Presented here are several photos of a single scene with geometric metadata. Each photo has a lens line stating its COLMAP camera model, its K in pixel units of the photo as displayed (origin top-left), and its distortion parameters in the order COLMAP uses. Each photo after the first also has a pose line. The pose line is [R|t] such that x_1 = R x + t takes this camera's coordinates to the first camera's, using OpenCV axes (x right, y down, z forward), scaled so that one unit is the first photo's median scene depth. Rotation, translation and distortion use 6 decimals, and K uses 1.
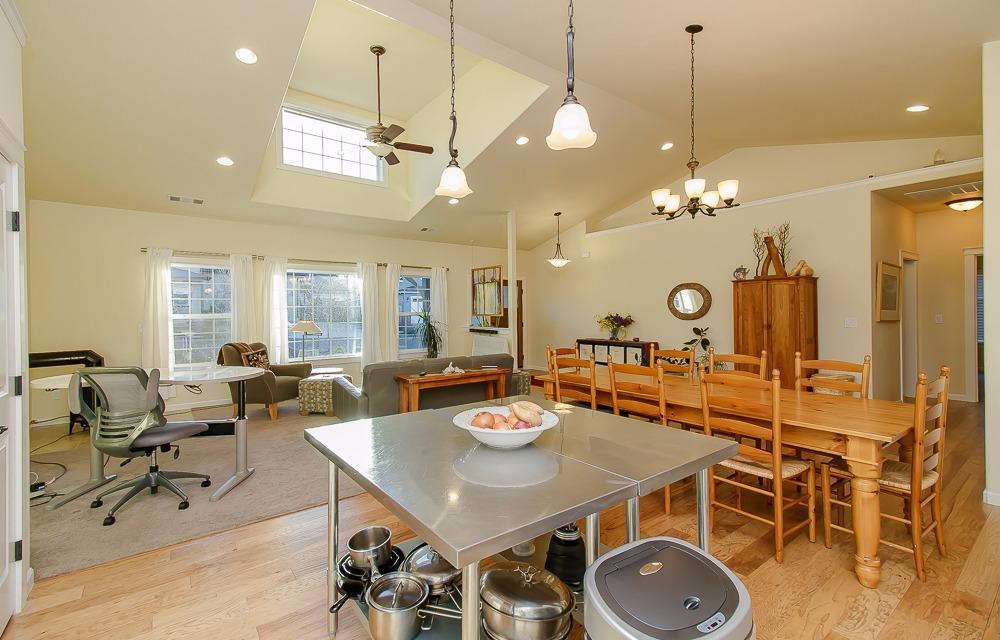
lens RADIAL K [[437.5, 0, 500.0], [0, 437.5, 320.0], [0, 0, 1]] dist [-0.001220, -0.000104]
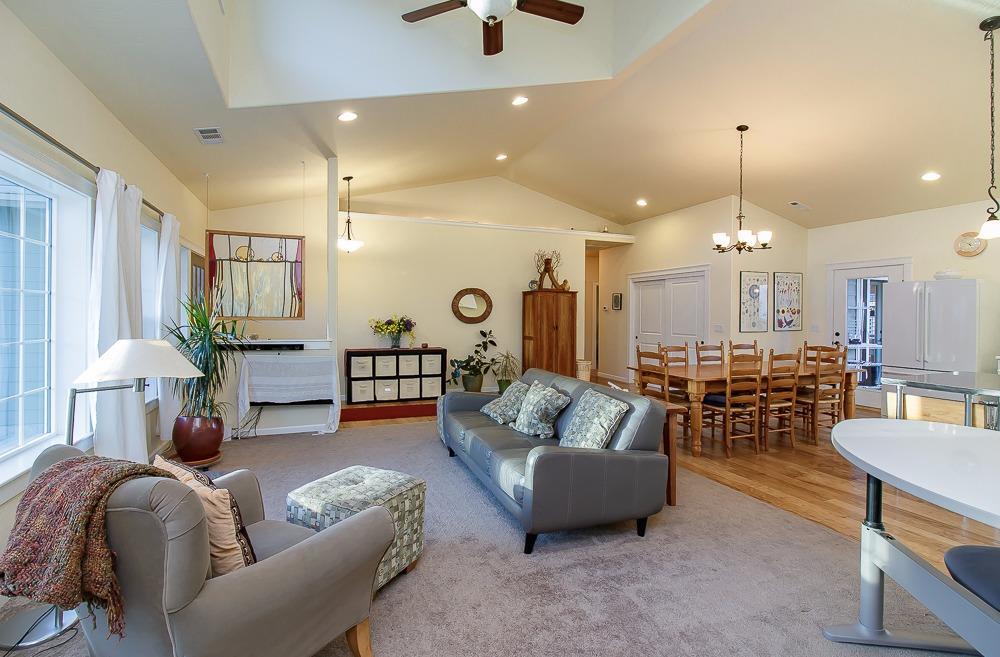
lens RADIAL K [[453.5, 0, 489.1], [0, 453.5, 317.6], [0, 0, 1]] dist [0.004466, -0.007340]
pose [[0.274890, 0.002450, 0.961473, -0.599052], [0.010869, 0.999925, -0.005655, -0.007504], [-0.961414, 0.012005, 0.274843, 0.653683]]
